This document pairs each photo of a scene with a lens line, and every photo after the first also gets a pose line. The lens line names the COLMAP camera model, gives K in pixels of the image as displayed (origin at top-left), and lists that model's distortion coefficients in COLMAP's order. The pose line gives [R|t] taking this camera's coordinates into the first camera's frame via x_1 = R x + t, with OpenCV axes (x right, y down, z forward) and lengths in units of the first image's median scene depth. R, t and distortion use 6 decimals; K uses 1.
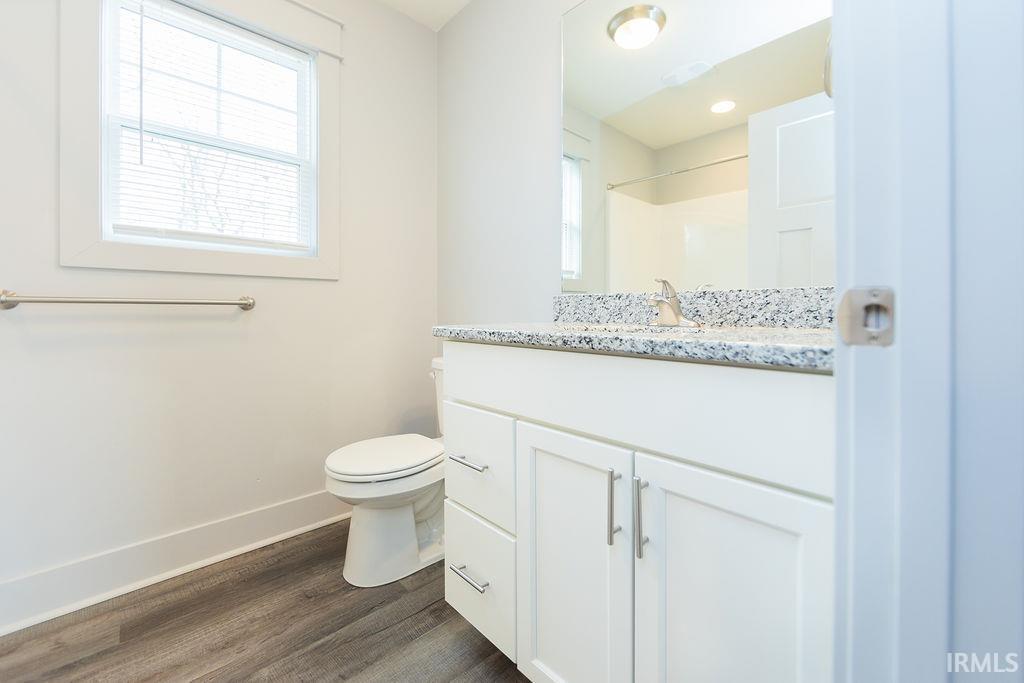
lens RADIAL K [[421.7, 0, 513.9], [0, 421.7, 311.4], [0, 0, 1]] dist [-0.000830, -0.000062]
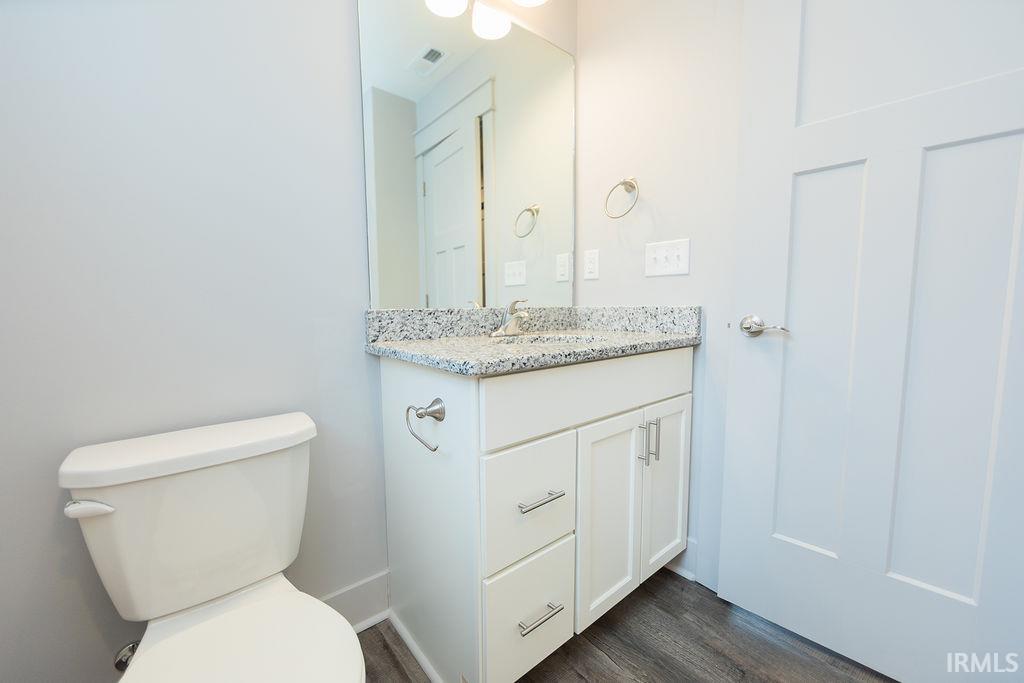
lens RADIAL K [[412.4, 0, 512.0], [0, 412.4, 341.5], [0, 0, 1]] dist [-0.000436, -0.000146]
pose [[0.044347, -0.088839, 0.995058, -0.783155], [0.011753, 0.996016, 0.088401, -0.051544], [-0.998947, 0.007775, 0.045214, 0.827851]]
